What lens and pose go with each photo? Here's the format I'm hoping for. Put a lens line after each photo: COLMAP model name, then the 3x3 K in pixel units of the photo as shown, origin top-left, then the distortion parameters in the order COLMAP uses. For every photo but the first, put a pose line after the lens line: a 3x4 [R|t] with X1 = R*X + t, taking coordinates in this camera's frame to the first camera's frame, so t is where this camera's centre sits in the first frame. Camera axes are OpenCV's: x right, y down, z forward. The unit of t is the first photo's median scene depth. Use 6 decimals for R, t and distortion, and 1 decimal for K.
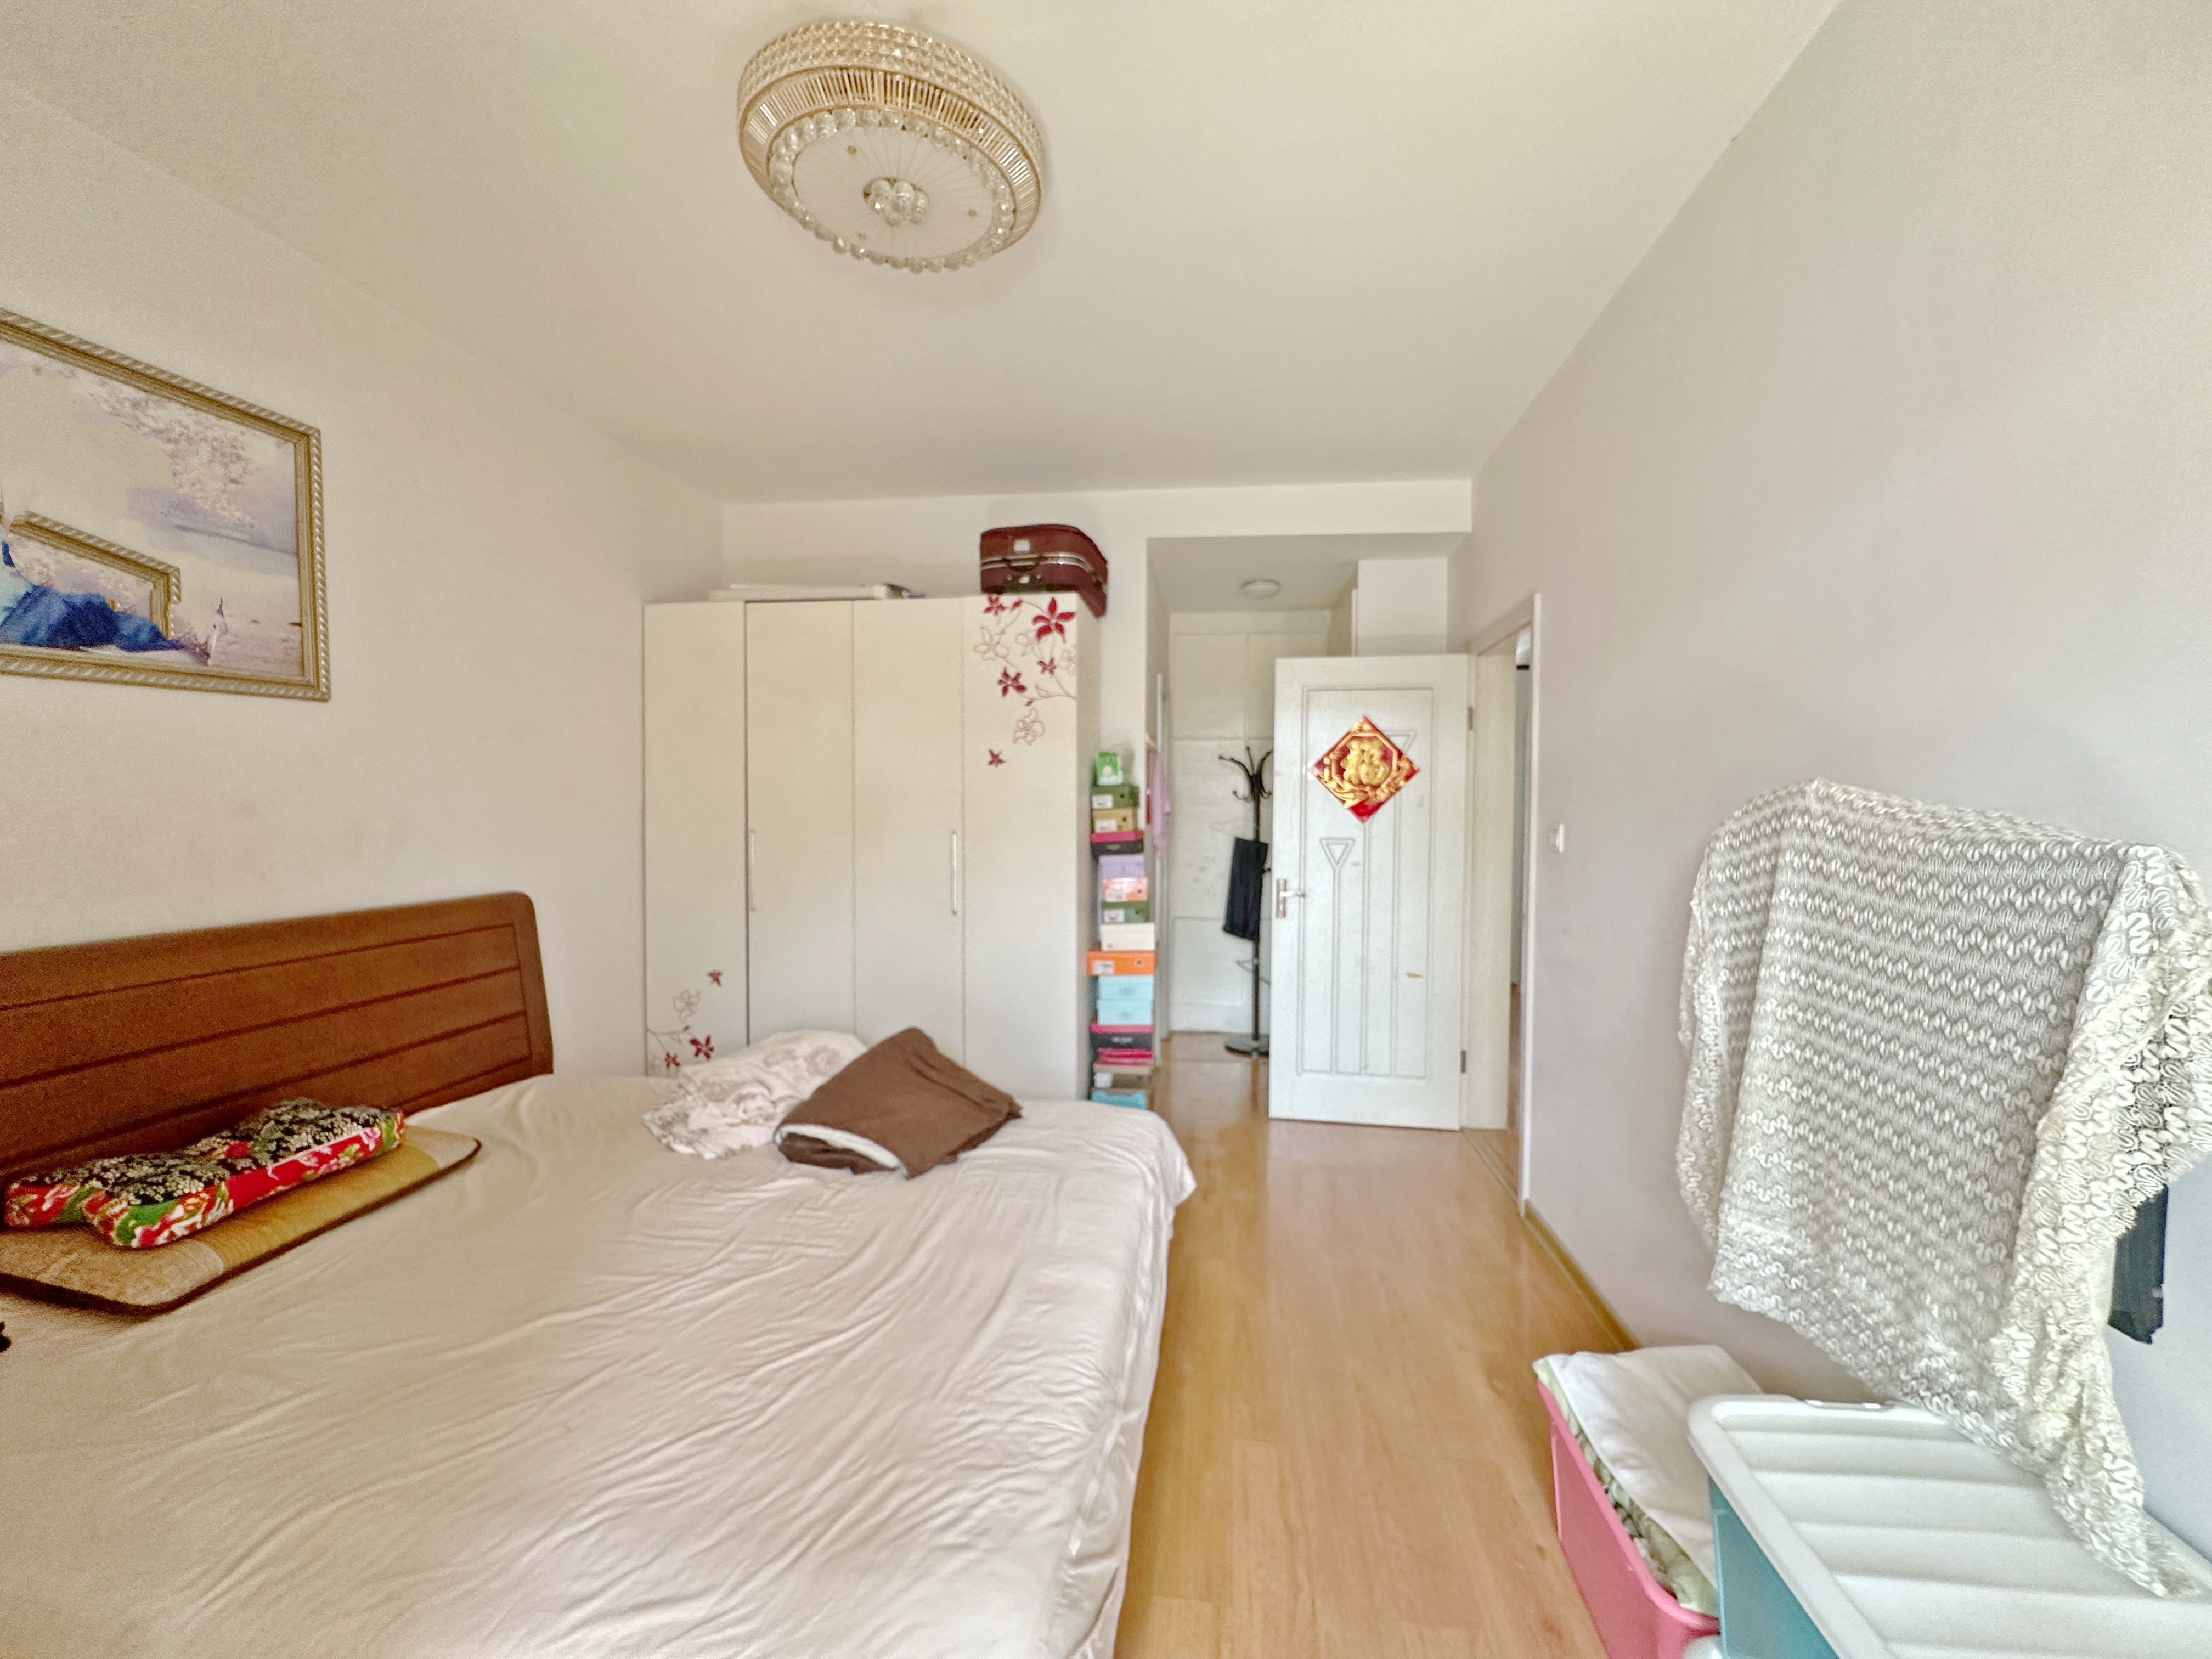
lens RADIAL K [[888.0, 0, 1111.6], [0, 888.0, 830.8], [0, 0, 1]] dist [-0.000151, -0.000014]
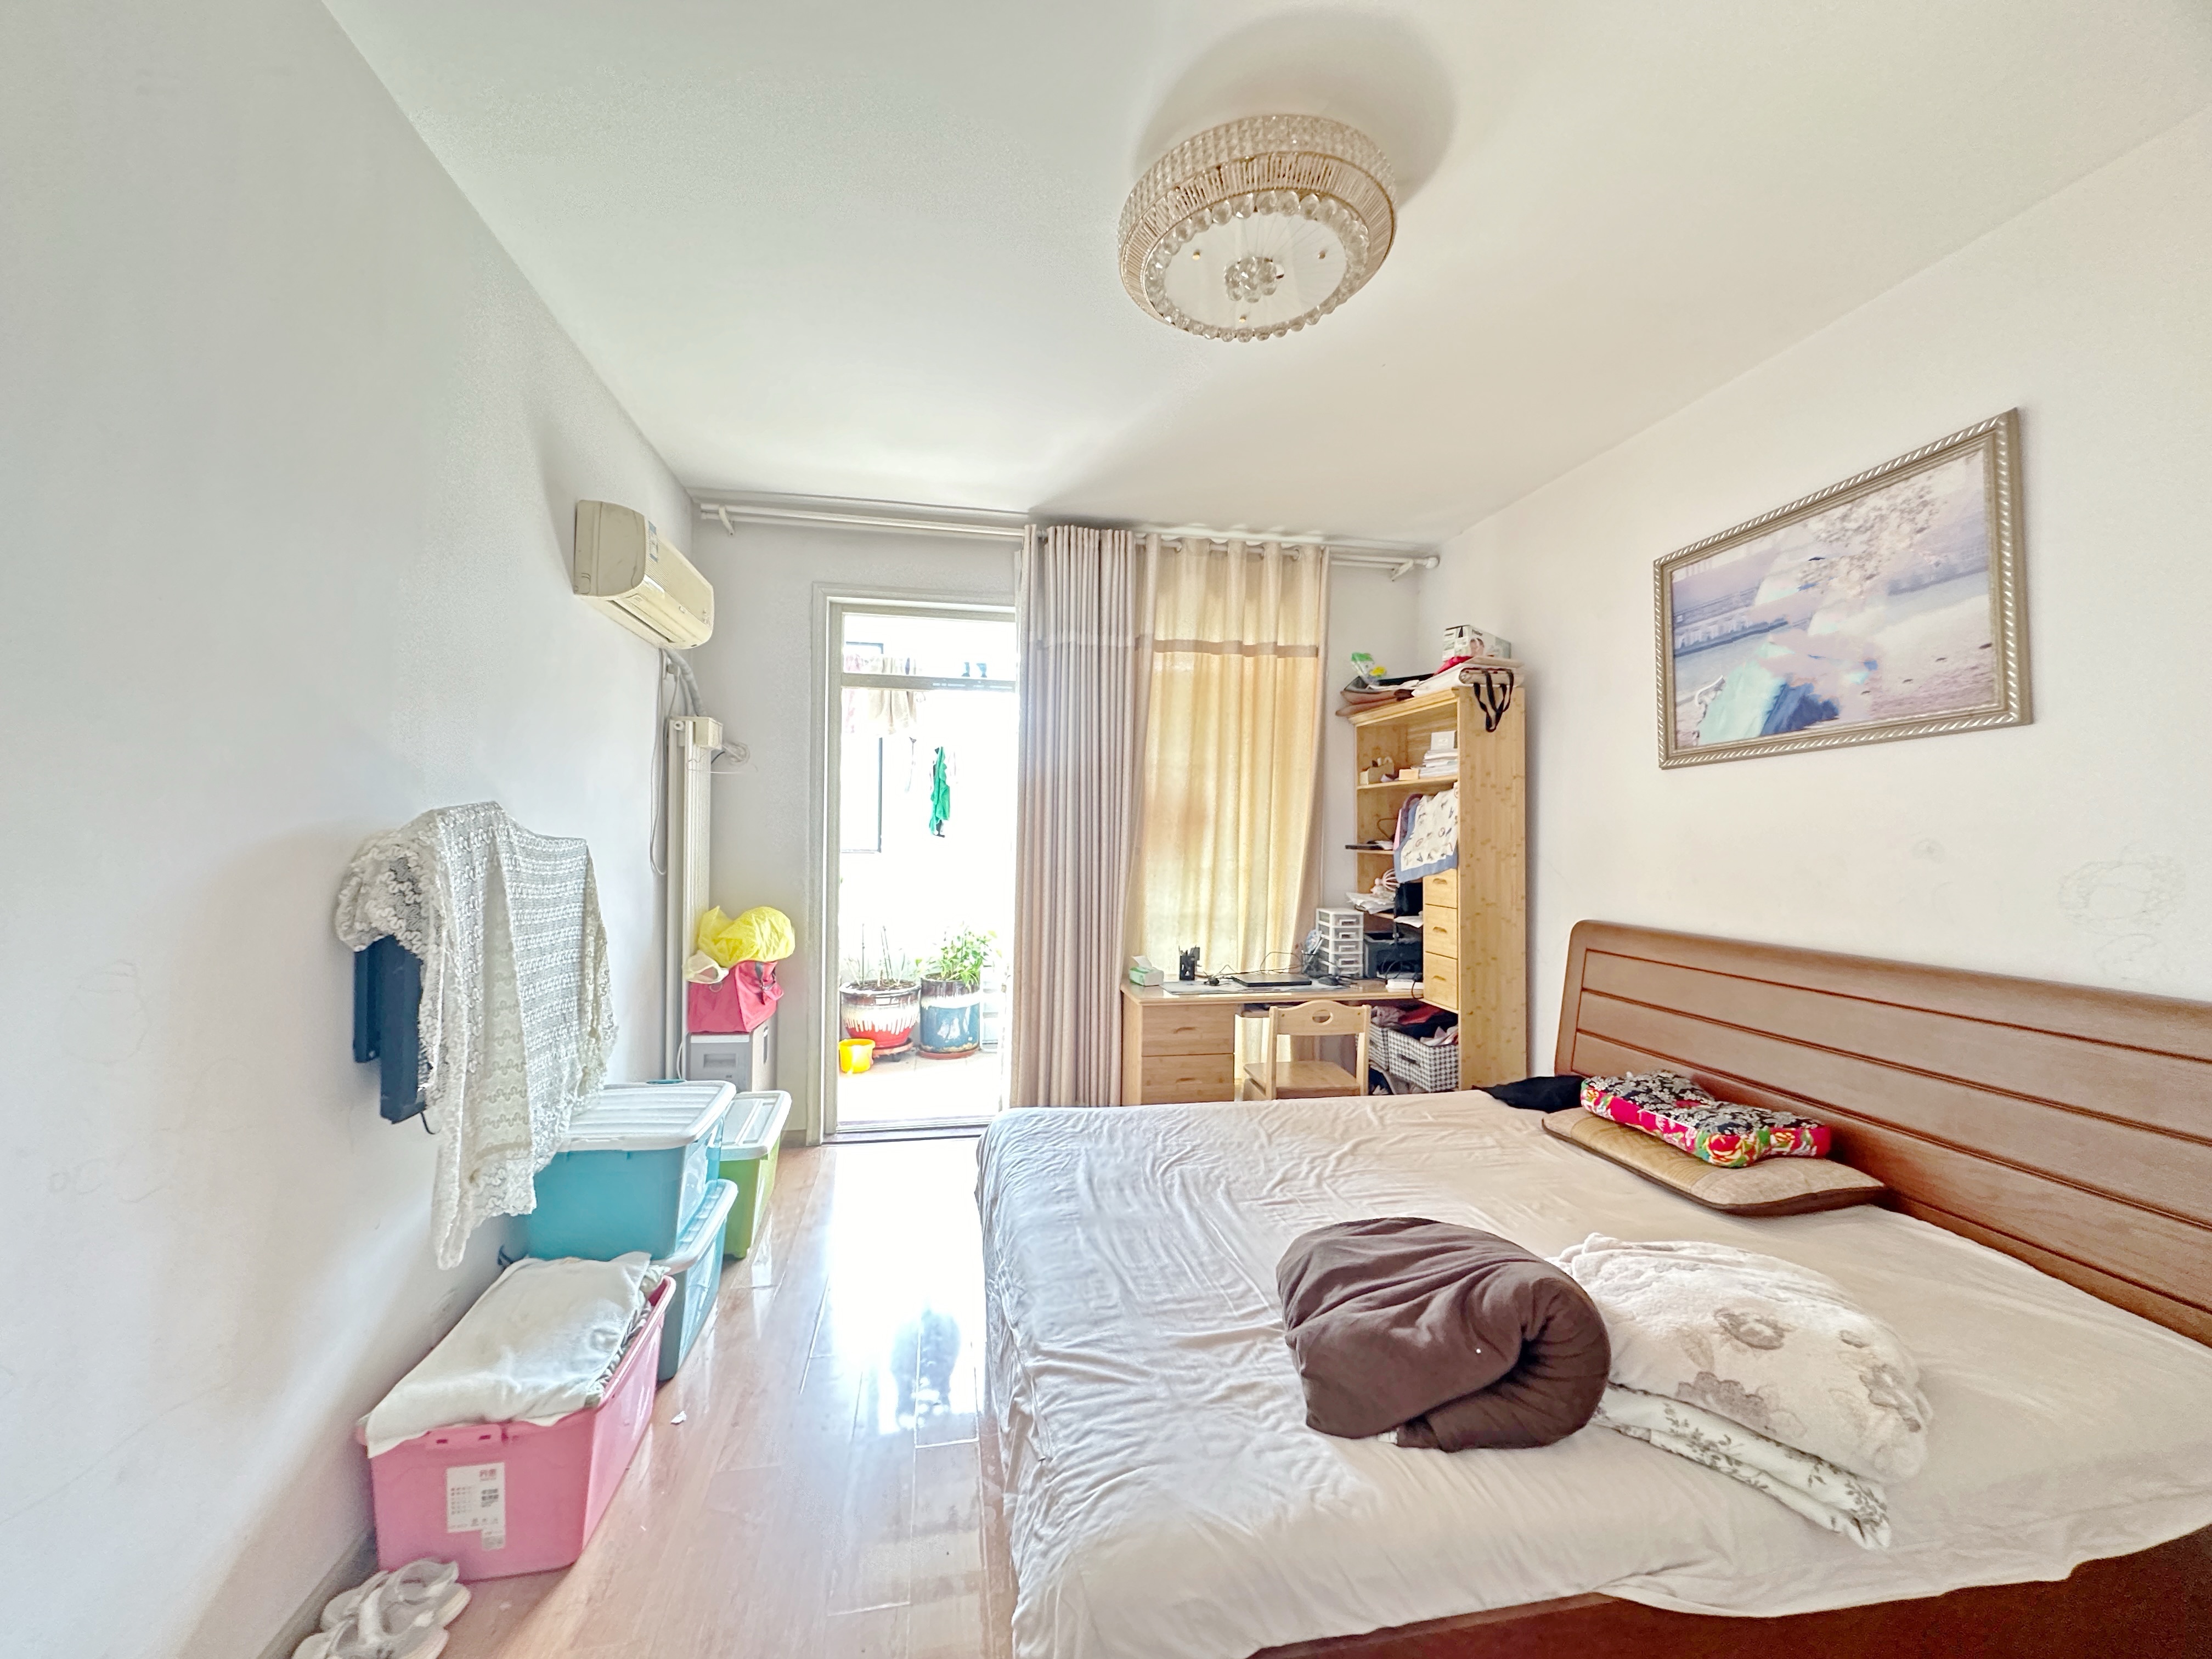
lens RADIAL K [[888.0, 0, 1106.6], [0, 888.0, 834.5], [0, 0, 1]] dist [-0.000151, -0.000014]
pose [[-0.947798, -0.010926, -0.318684, 0.228178], [-0.019411, 0.999536, 0.023463, -0.049596], [0.318280, 0.028424, -0.947571, 1.707595]]
